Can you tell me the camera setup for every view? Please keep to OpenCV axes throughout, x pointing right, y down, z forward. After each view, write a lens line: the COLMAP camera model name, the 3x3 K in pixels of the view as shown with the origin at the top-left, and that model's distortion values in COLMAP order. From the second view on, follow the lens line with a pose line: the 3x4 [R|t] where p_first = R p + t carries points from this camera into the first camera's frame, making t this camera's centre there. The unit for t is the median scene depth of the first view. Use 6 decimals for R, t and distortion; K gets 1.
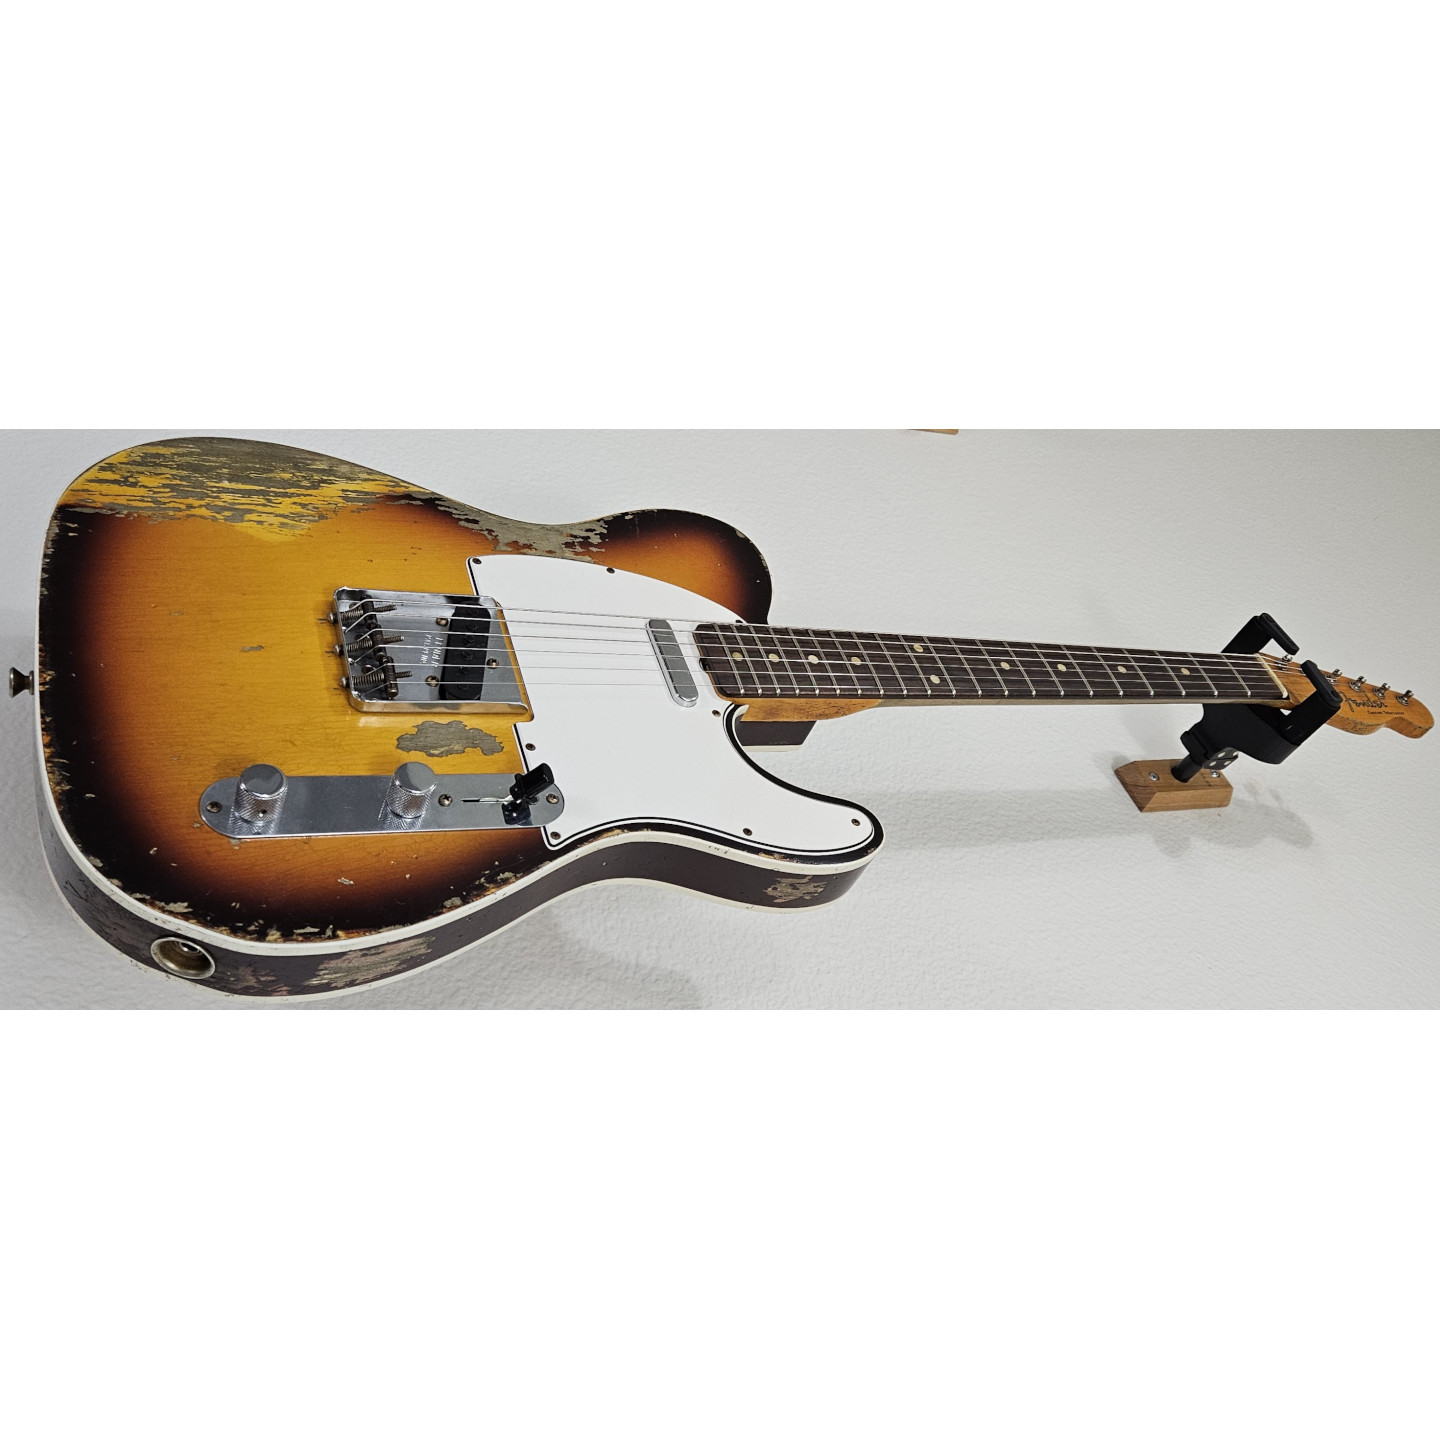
lens RADIAL K [[1267.5, 0, 762.1], [0, 1267.5, 682.0], [0, 0, 1]] dist [0.067652, -0.057734]
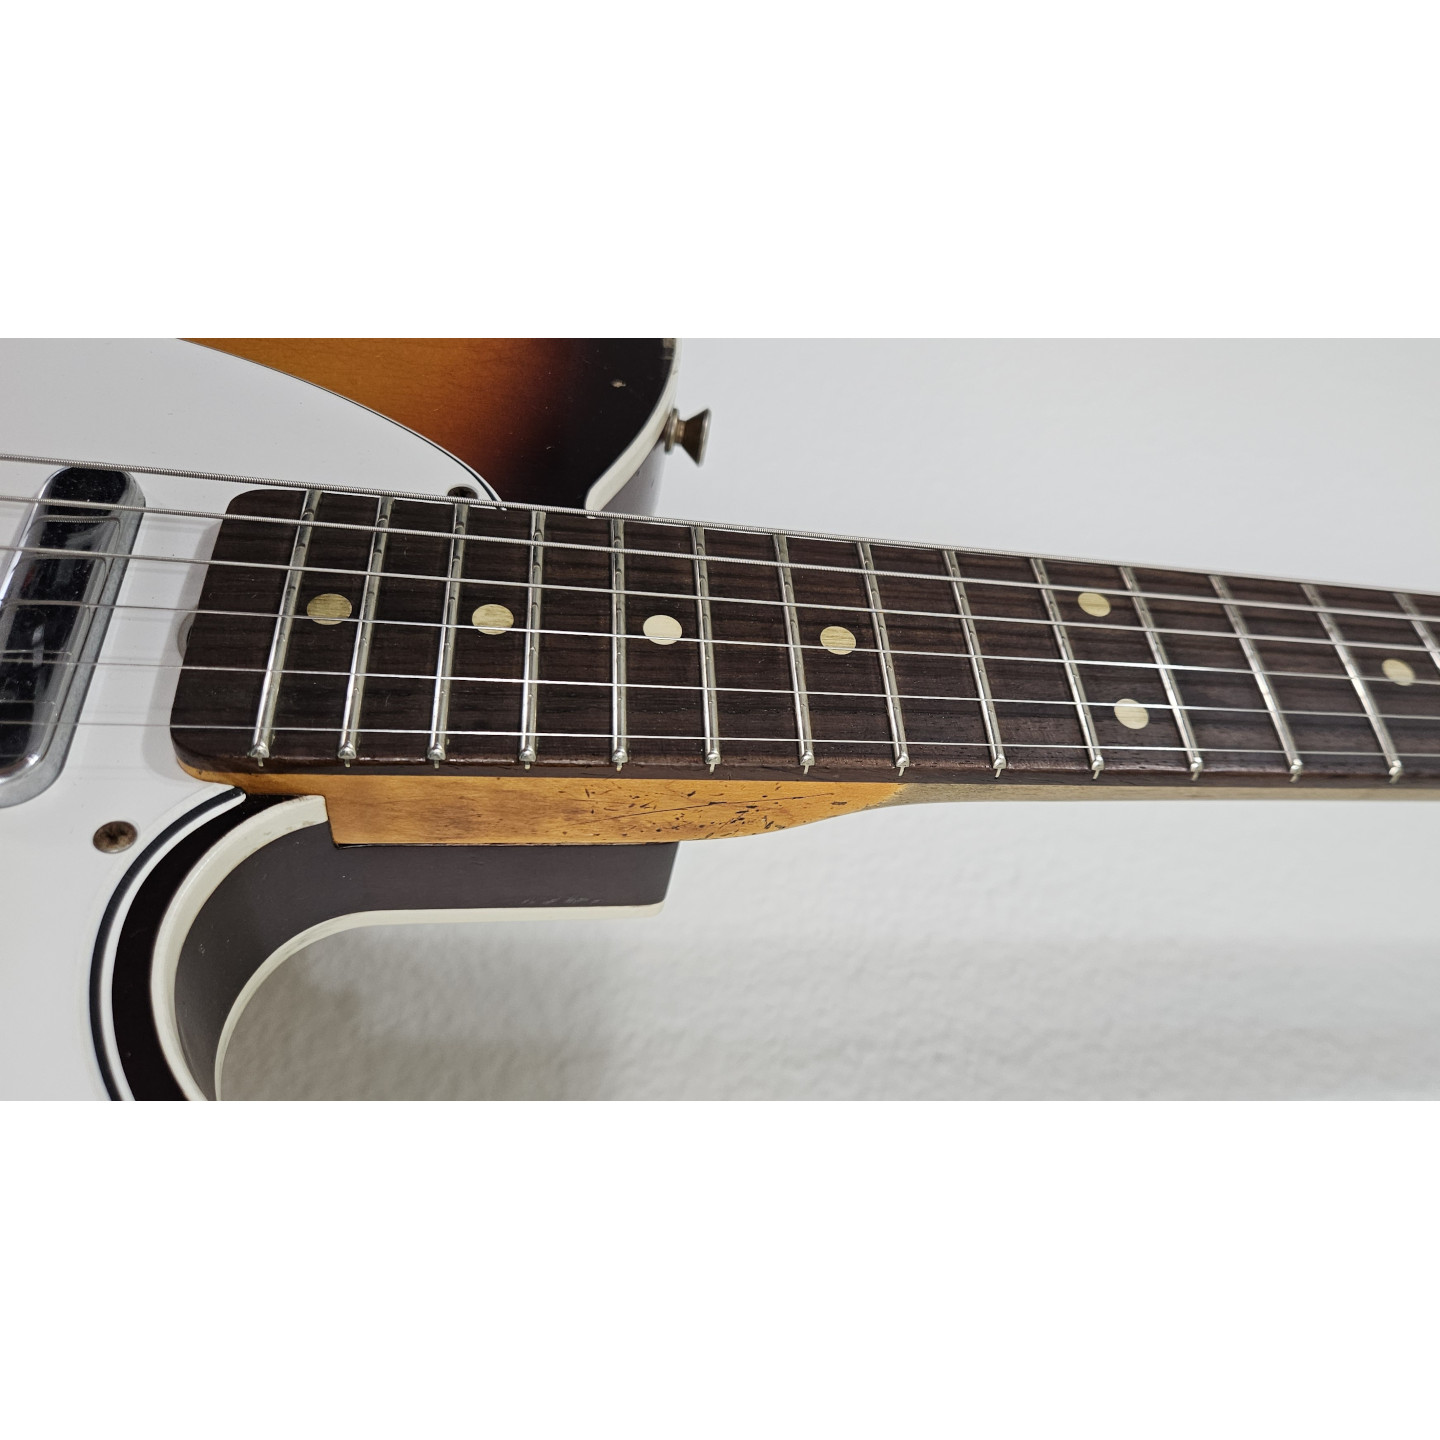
lens RADIAL K [[1160.2, 0, 842.1], [0, 1160.2, 693.9], [0, 0, 1]] dist [0.010428, 0.000708]
pose [[0.964531, 0.063665, -0.256176, 0.161485], [-0.045470, 0.996045, 0.076338, -0.027845], [0.260023, -0.061982, 0.963611, 0.836869]]
